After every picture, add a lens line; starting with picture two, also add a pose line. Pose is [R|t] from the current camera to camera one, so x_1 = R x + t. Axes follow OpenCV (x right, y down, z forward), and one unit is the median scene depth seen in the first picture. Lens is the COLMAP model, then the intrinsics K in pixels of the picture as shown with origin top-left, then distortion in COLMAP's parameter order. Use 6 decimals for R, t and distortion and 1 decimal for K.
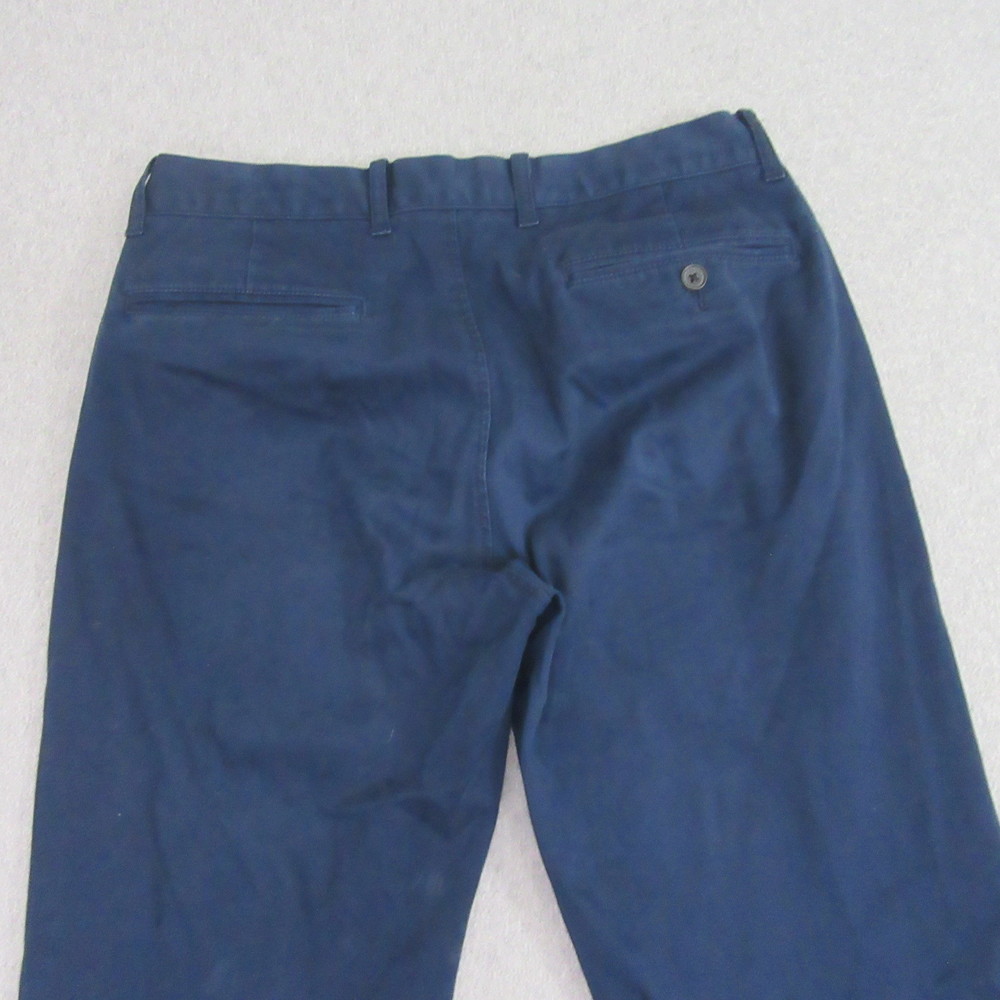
lens RADIAL K [[992.3, 0, 502.8], [0, 992.3, 525.3], [0, 0, 1]] dist [-0.000525, 0.030684]
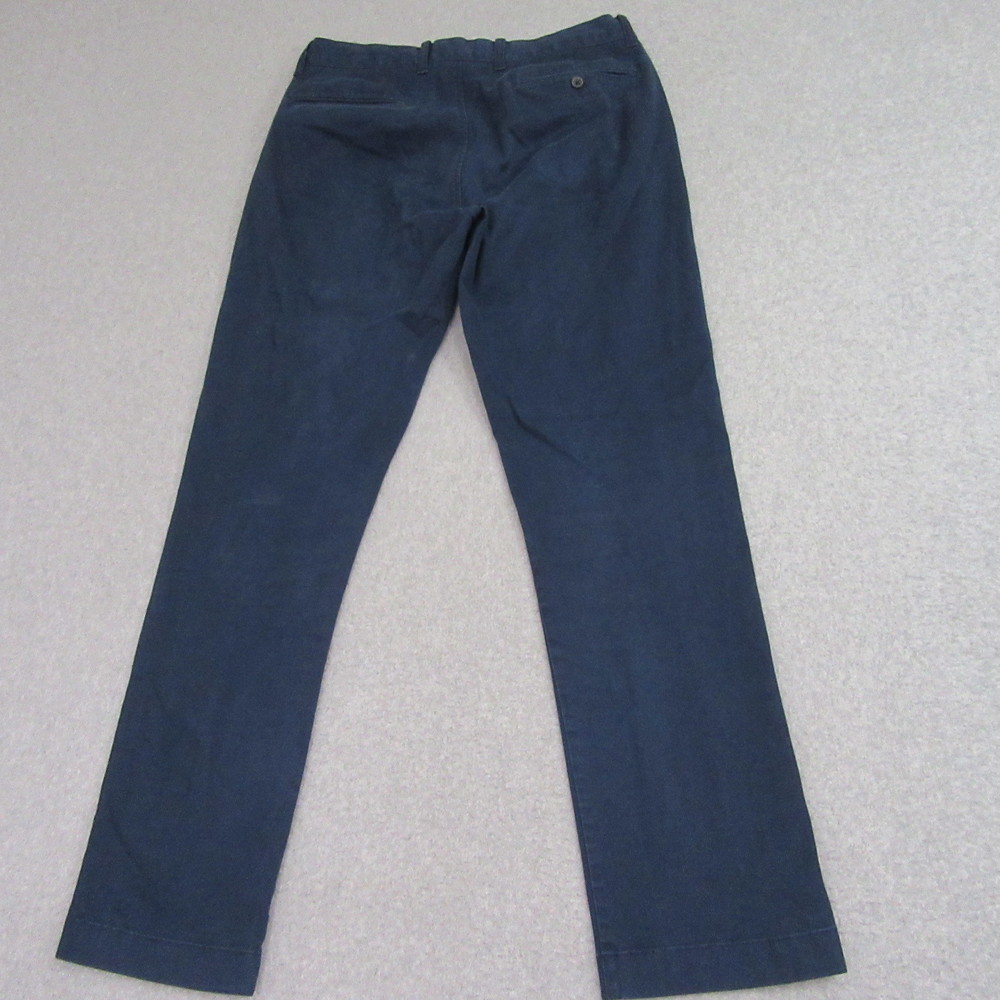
lens RADIAL K [[1057.2, 0, 502.4], [0, 1057.2, 514.1], [0, 0, 1]] dist [0.042129, -0.004981]
pose [[0.989095, 0.054497, -0.136828, 0.365338], [-0.080496, 0.978018, -0.192356, 0.943822], [0.123338, 0.201272, 0.971739, -0.823742]]
